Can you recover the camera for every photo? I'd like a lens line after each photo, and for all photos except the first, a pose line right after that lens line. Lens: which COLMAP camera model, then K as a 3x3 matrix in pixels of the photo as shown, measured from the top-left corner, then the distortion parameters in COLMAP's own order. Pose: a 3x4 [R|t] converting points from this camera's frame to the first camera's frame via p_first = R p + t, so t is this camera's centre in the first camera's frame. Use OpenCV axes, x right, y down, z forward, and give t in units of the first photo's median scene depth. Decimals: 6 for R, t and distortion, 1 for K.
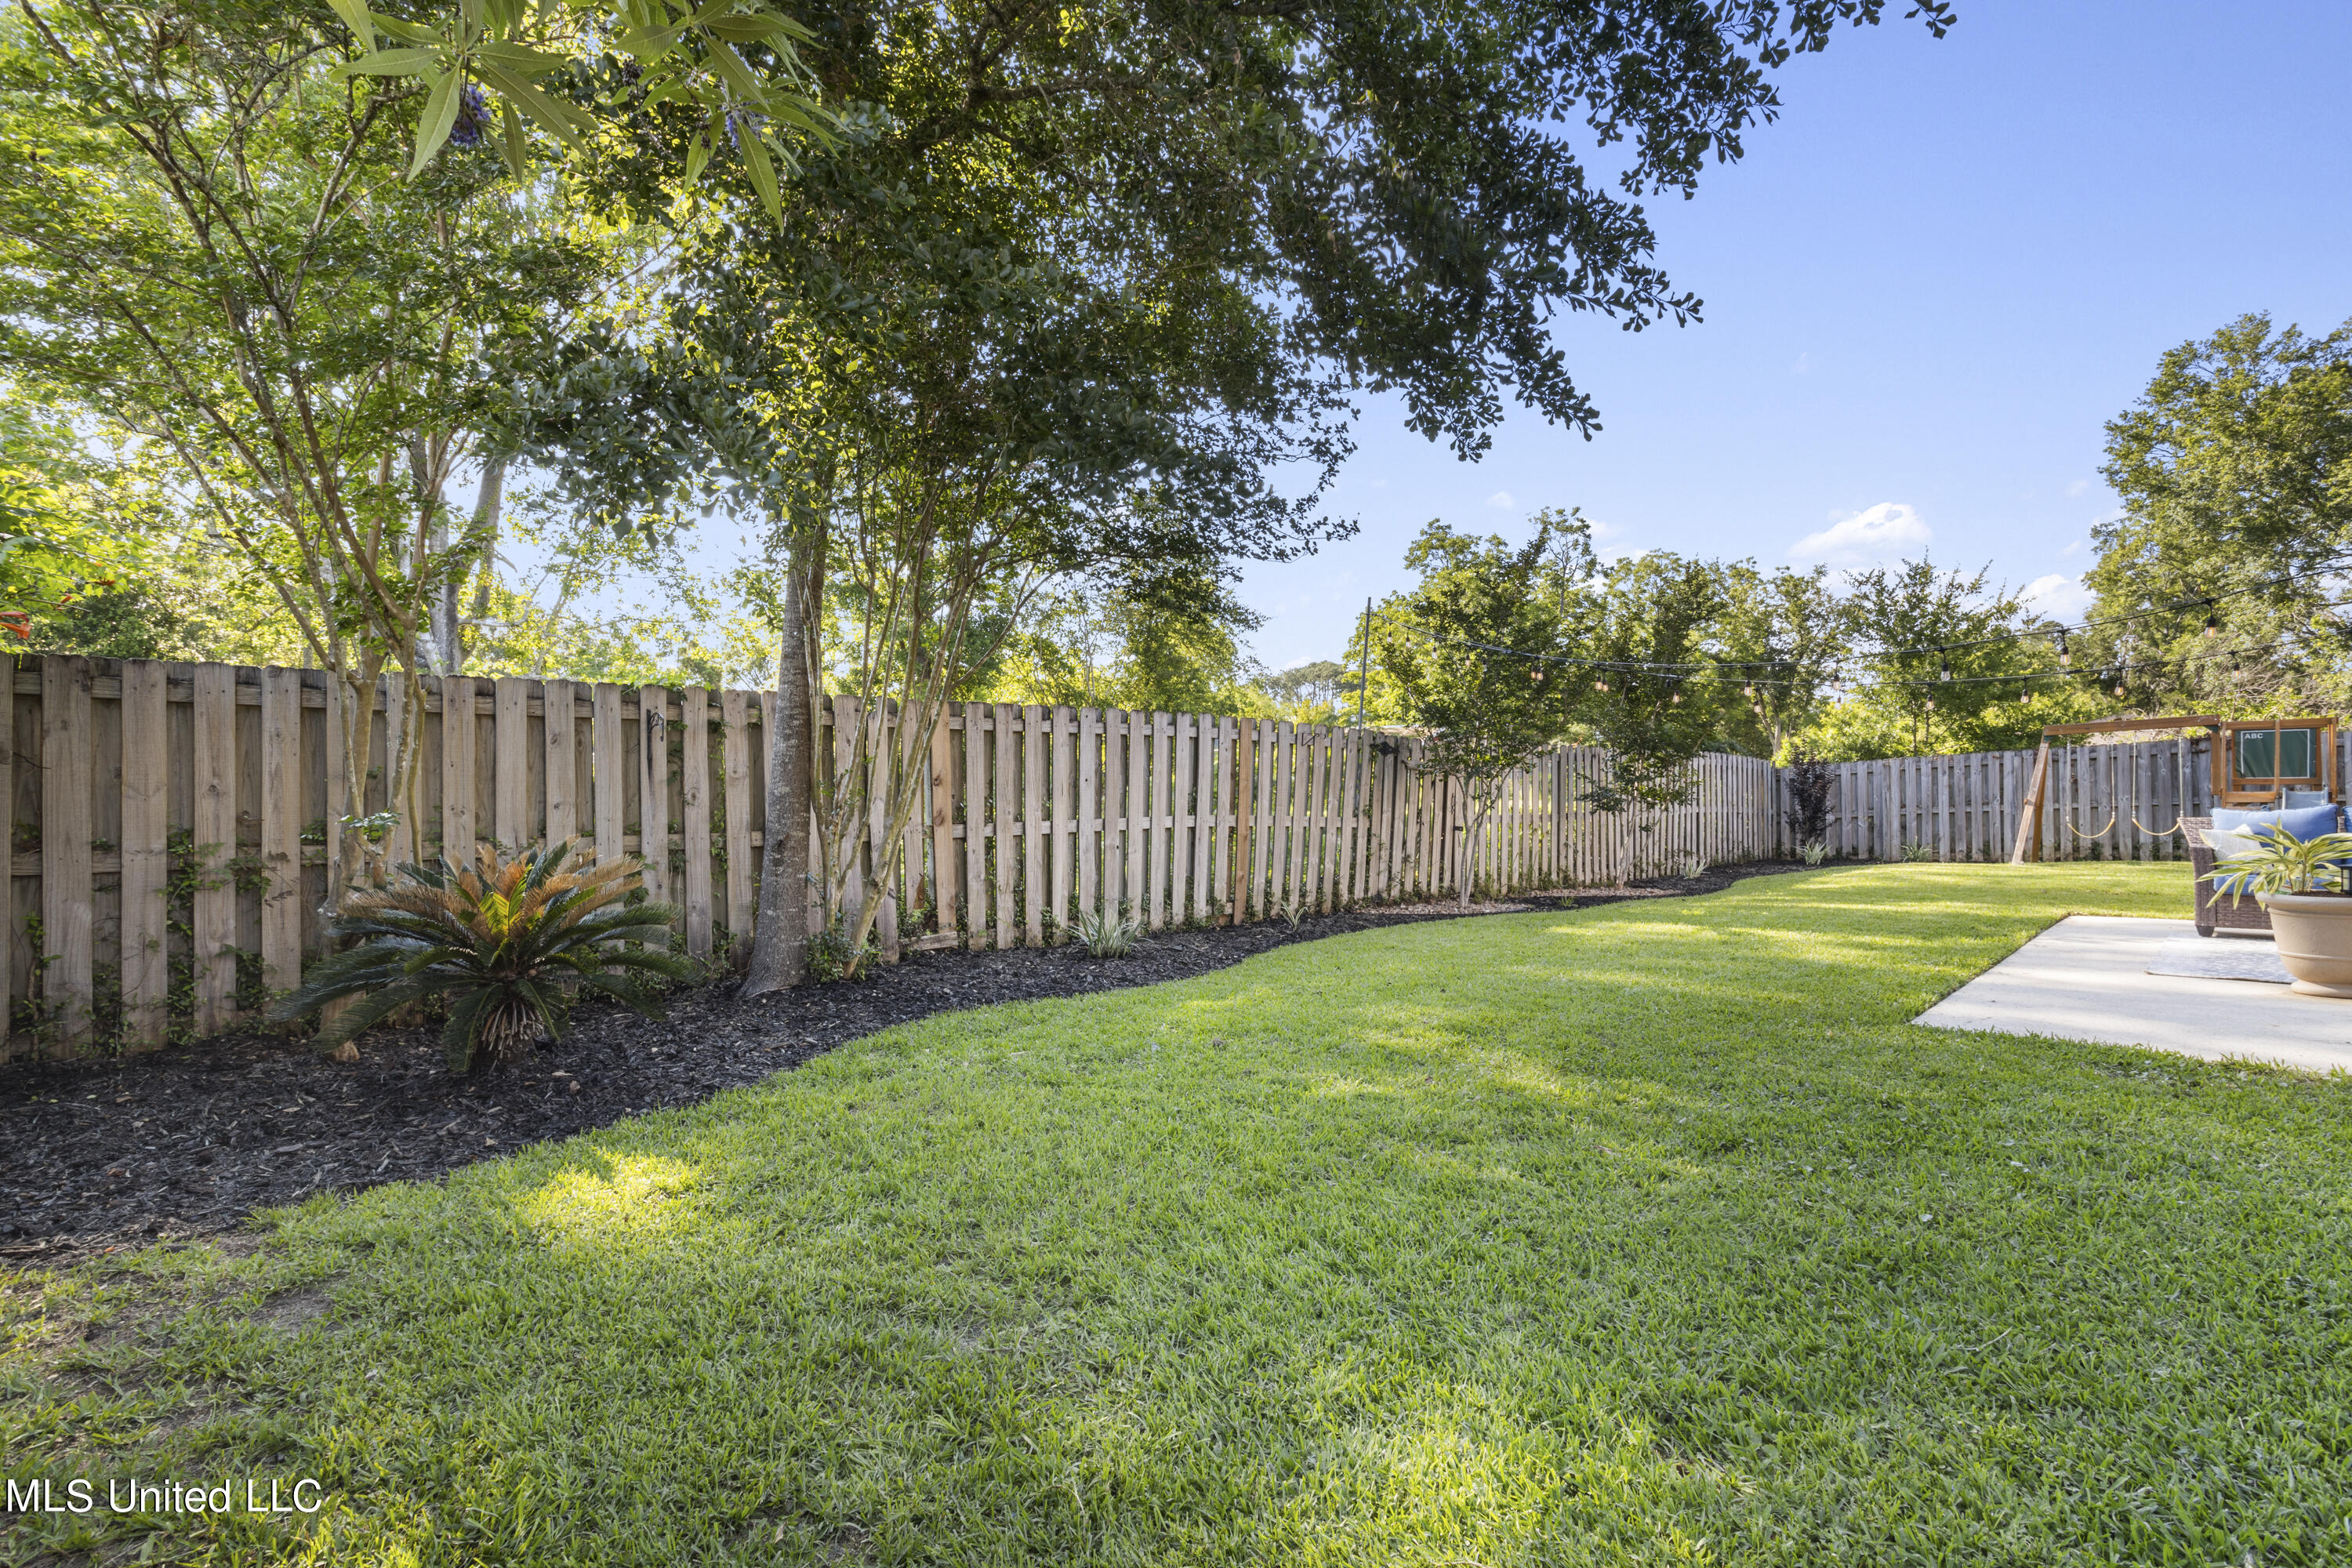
lens RADIAL K [[1134.5, 0, 1177.0], [0, 1134.5, 791.0], [0, 0, 1]] dist [-0.031770, 0.007695]
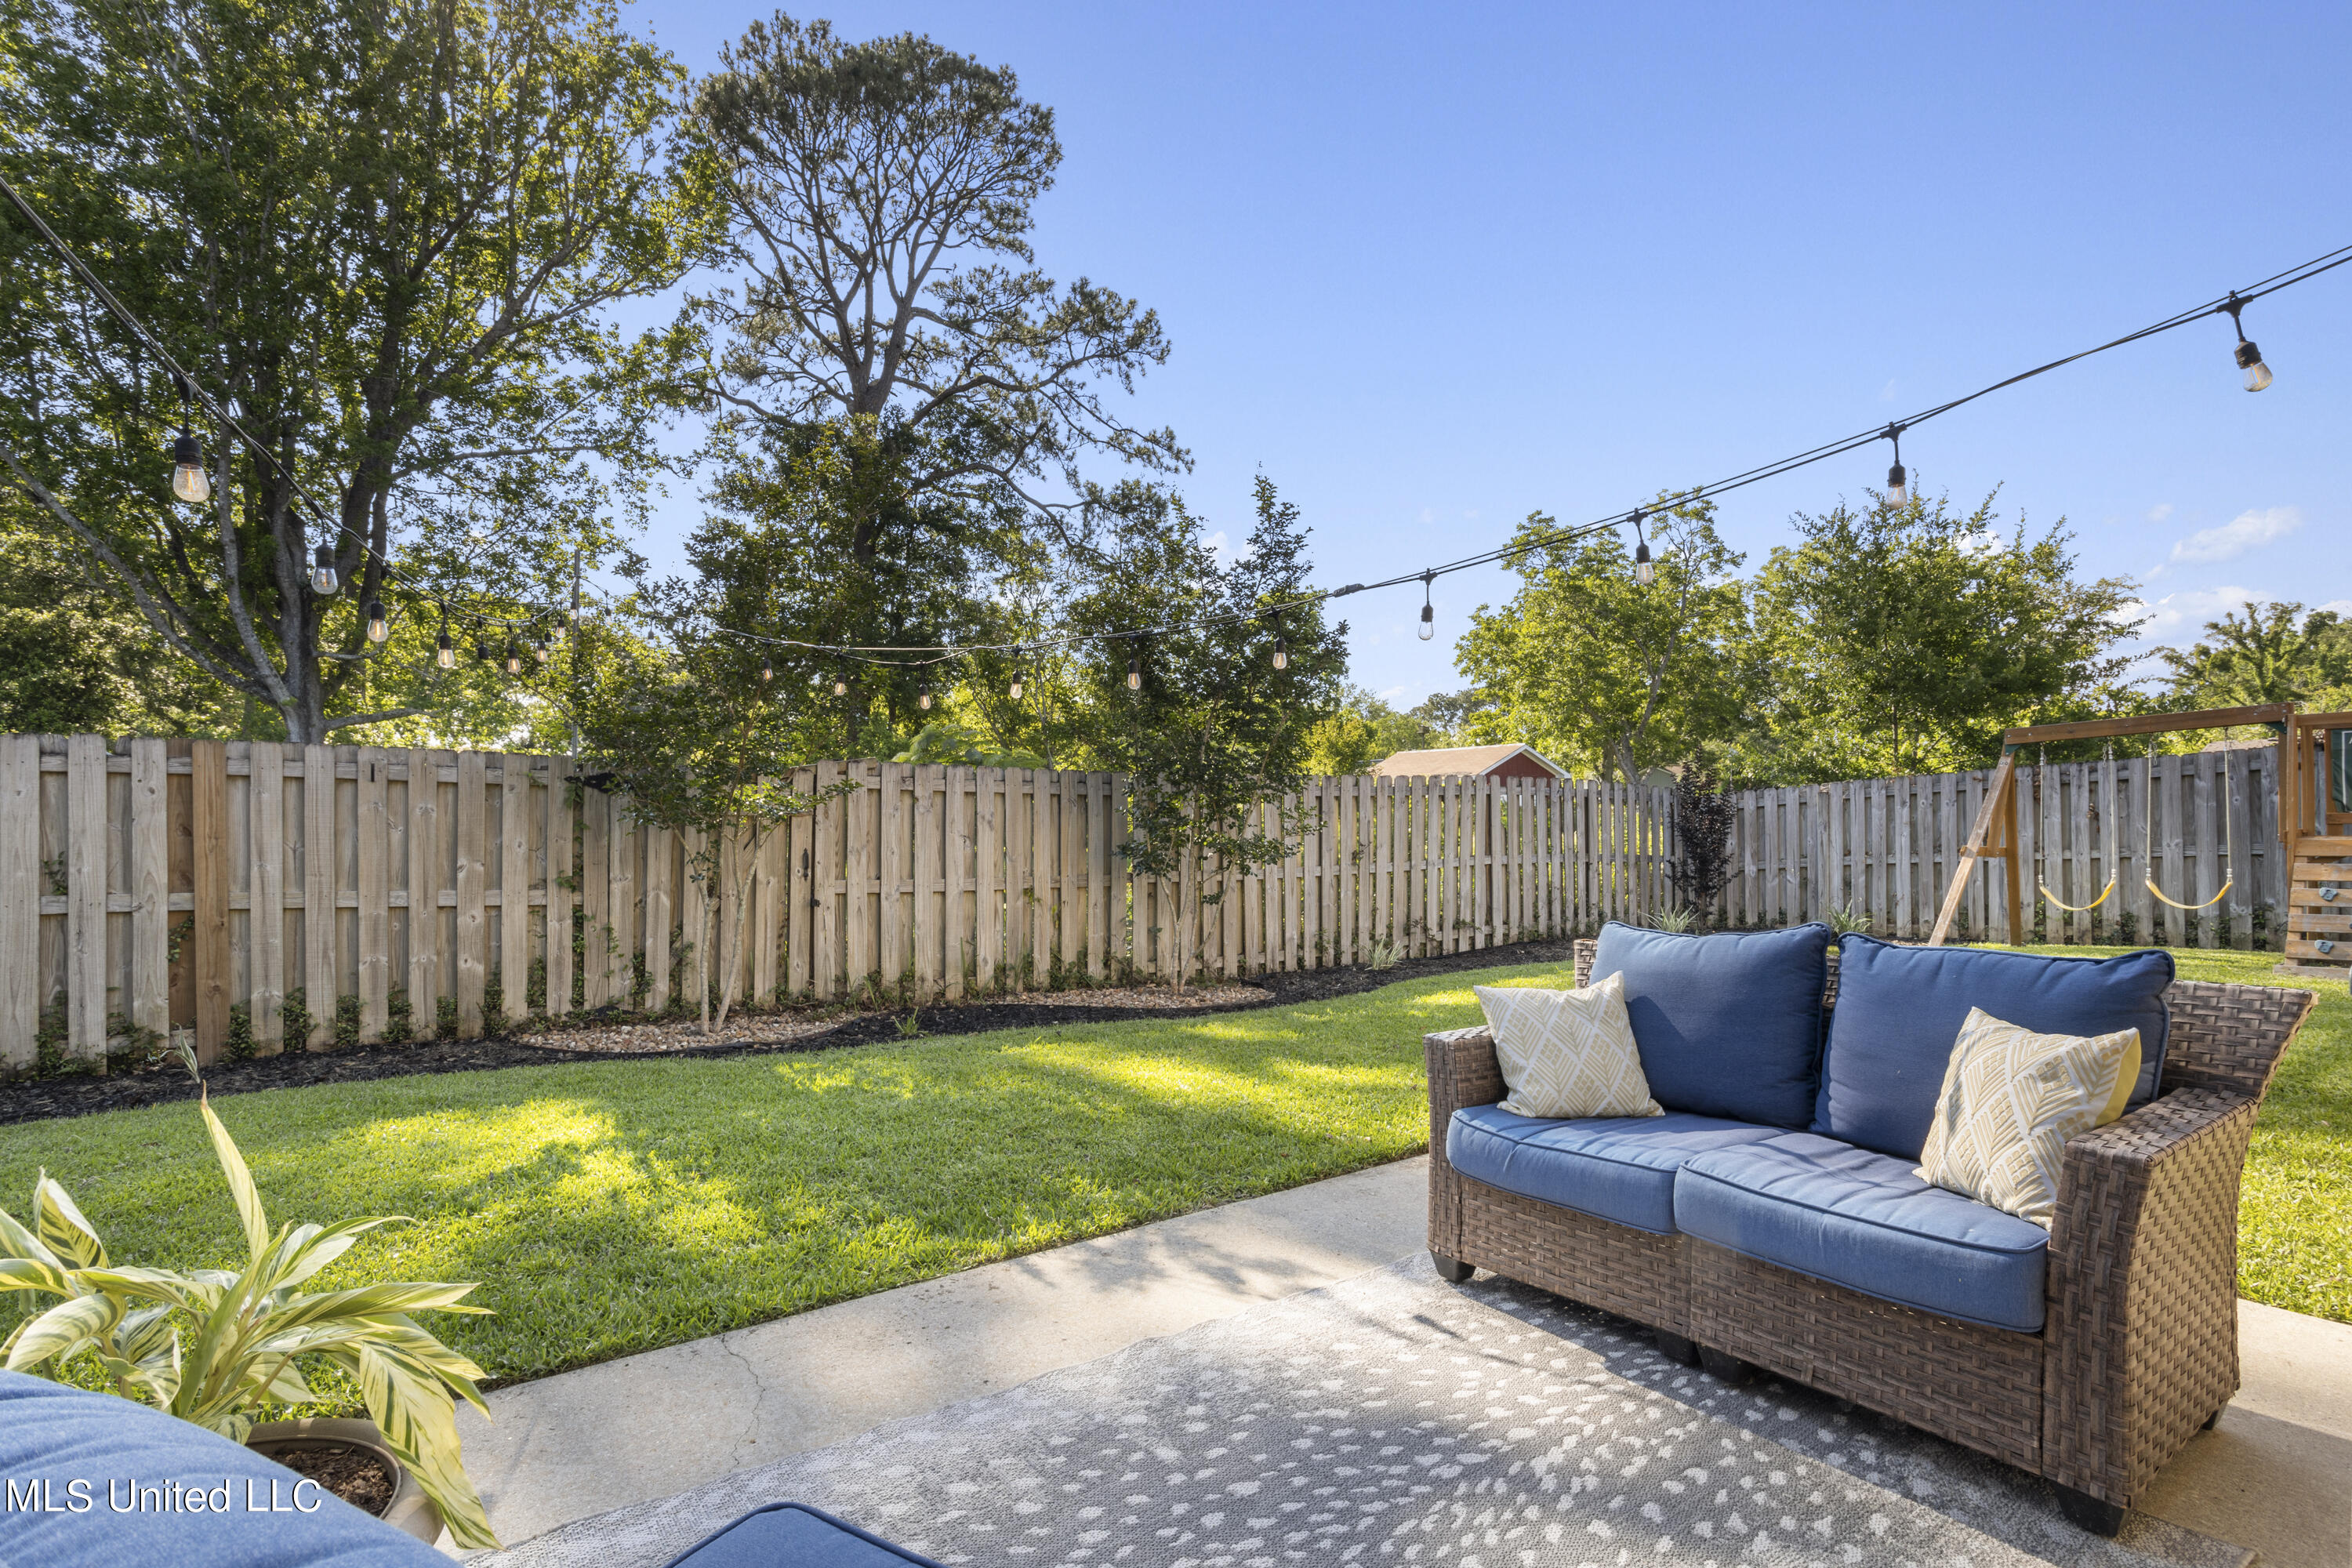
lens RADIAL K [[1134.5, 0, 1156.2], [0, 1134.5, 831.3], [0, 0, 1]] dist [-0.031770, 0.007695]
pose [[0.981074, -0.002879, -0.193613, 0.367042], [0.005394, 0.999908, 0.012464, -0.009787], [0.193559, -0.013273, 0.980999, 0.255242]]
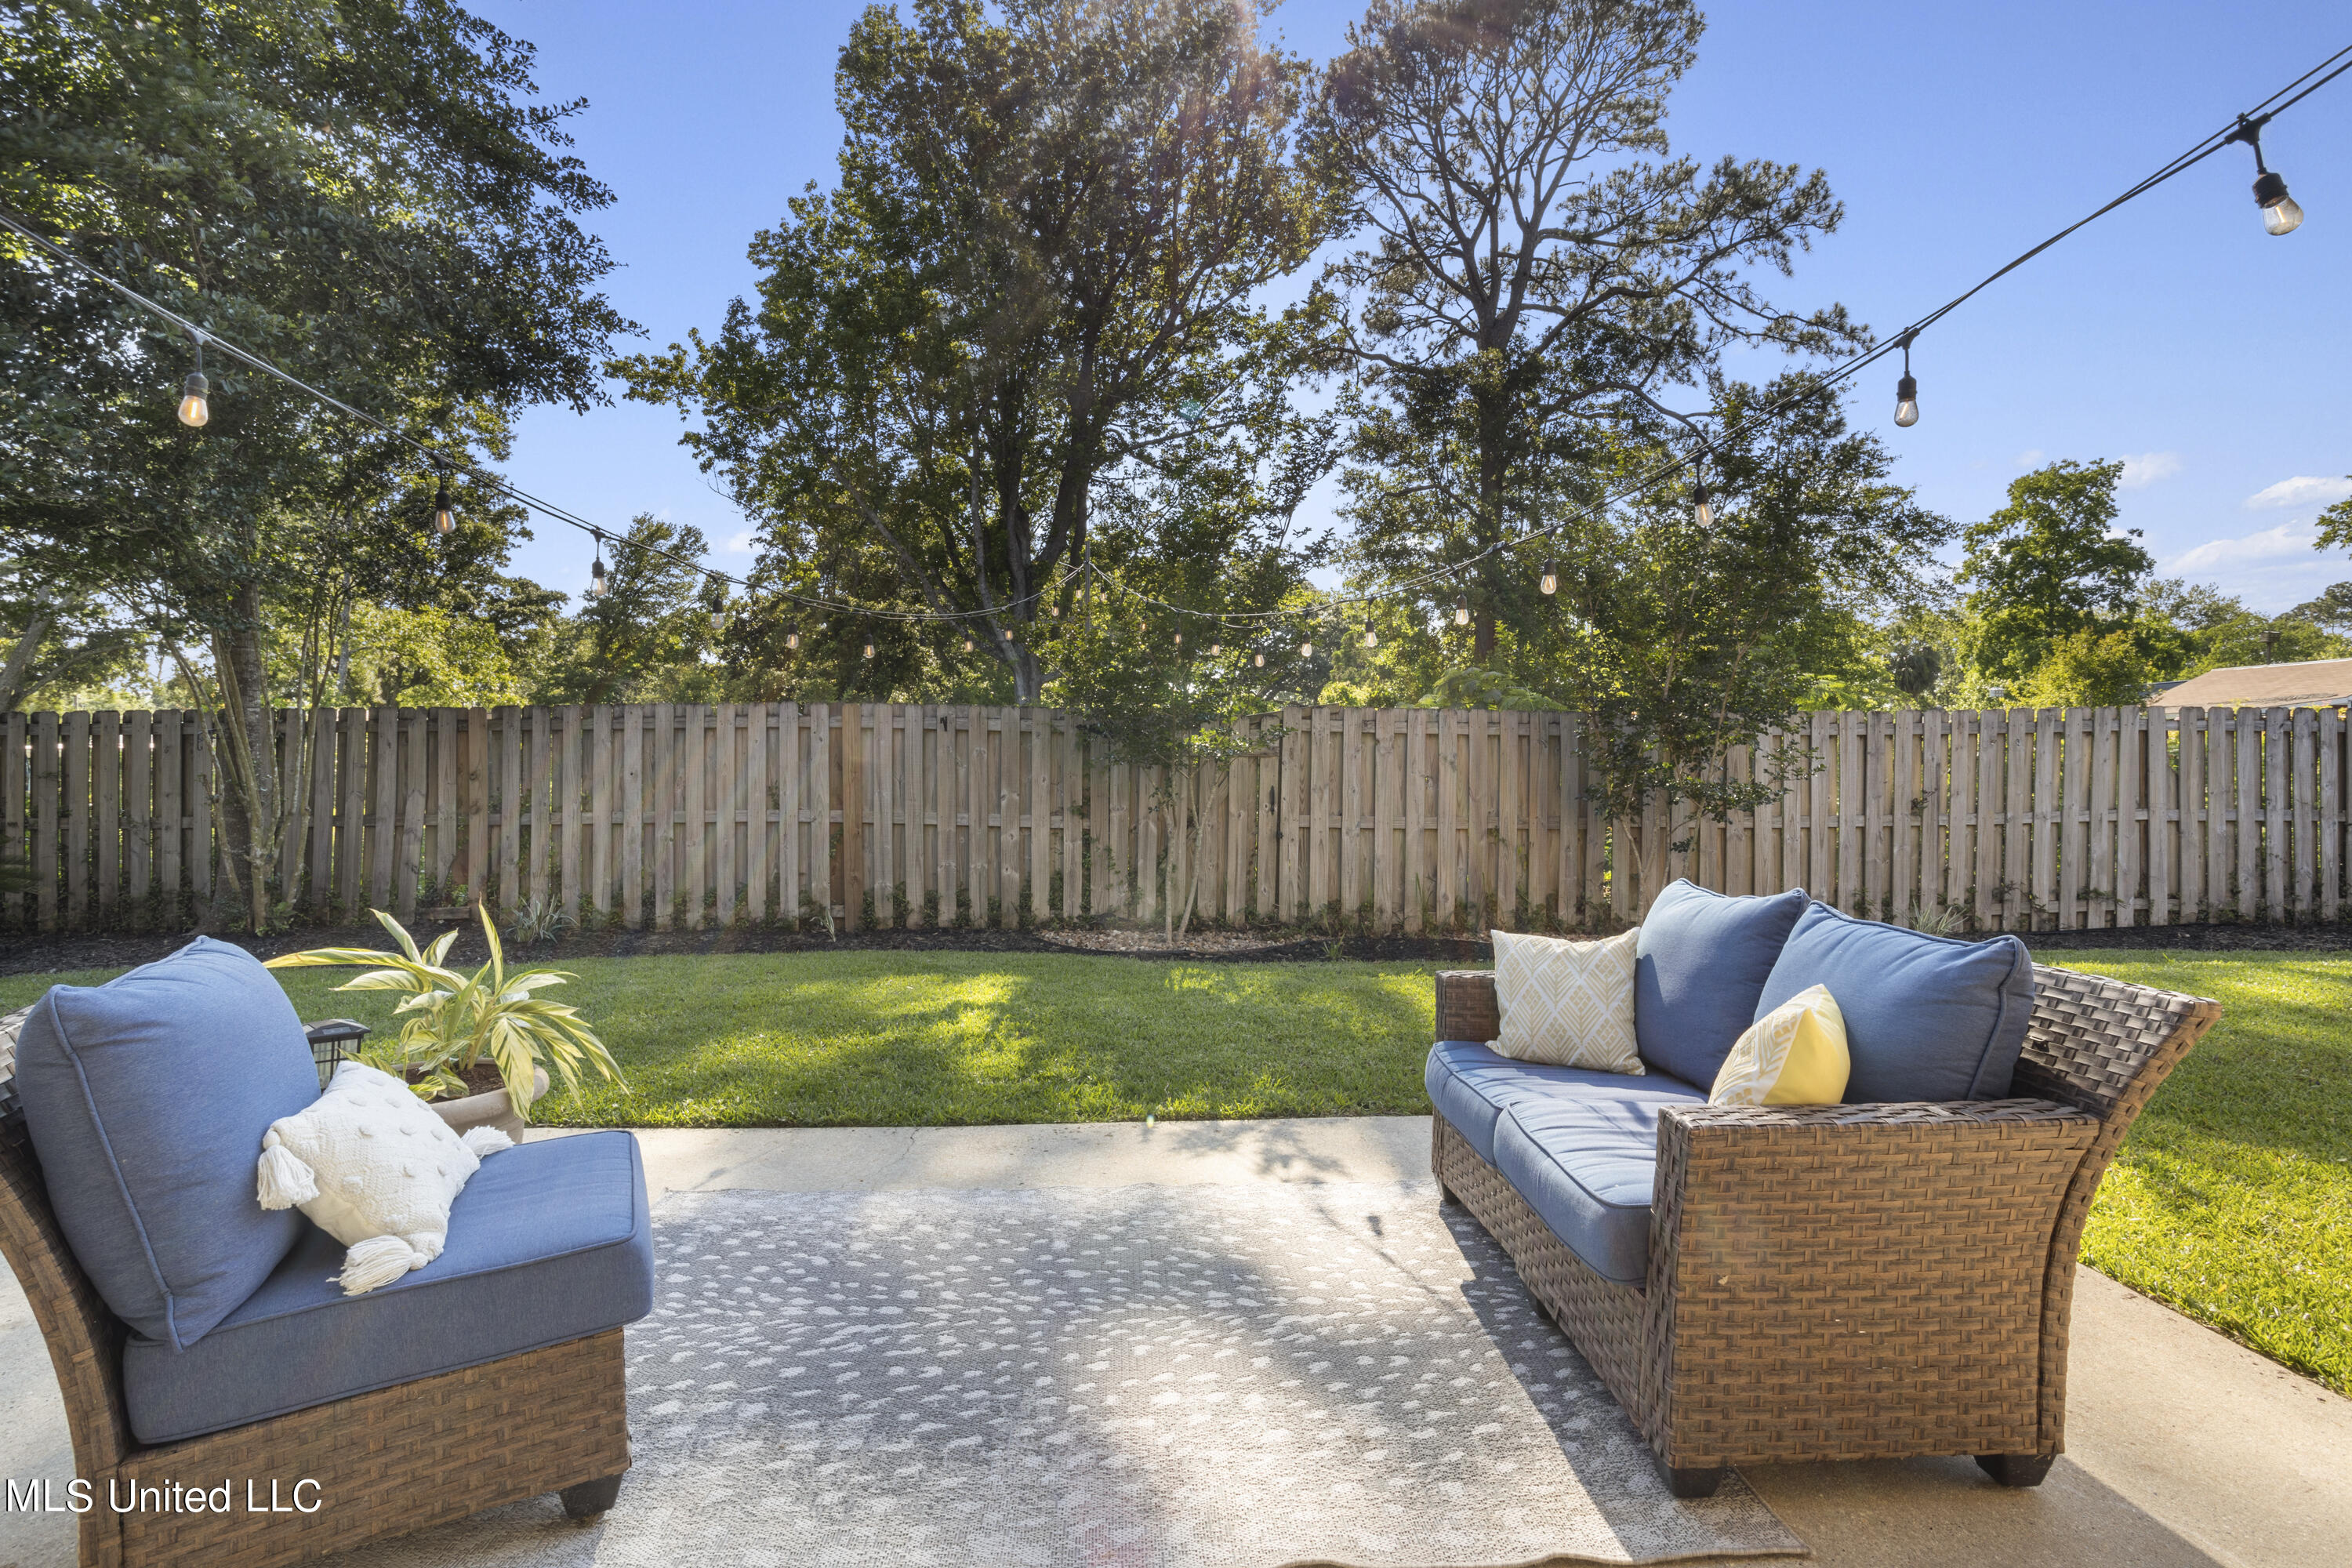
lens RADIAL K [[1157.1, 0, 1180.4], [0, 1157.1, 779.9], [0, 0, 1]] dist [-0.041296, 0.008764]
pose [[0.730682, 0.011983, -0.682613, 0.461041], [0.003006, 0.999780, 0.020768, -0.011700], [0.682712, -0.017227, 0.730485, 0.264100]]
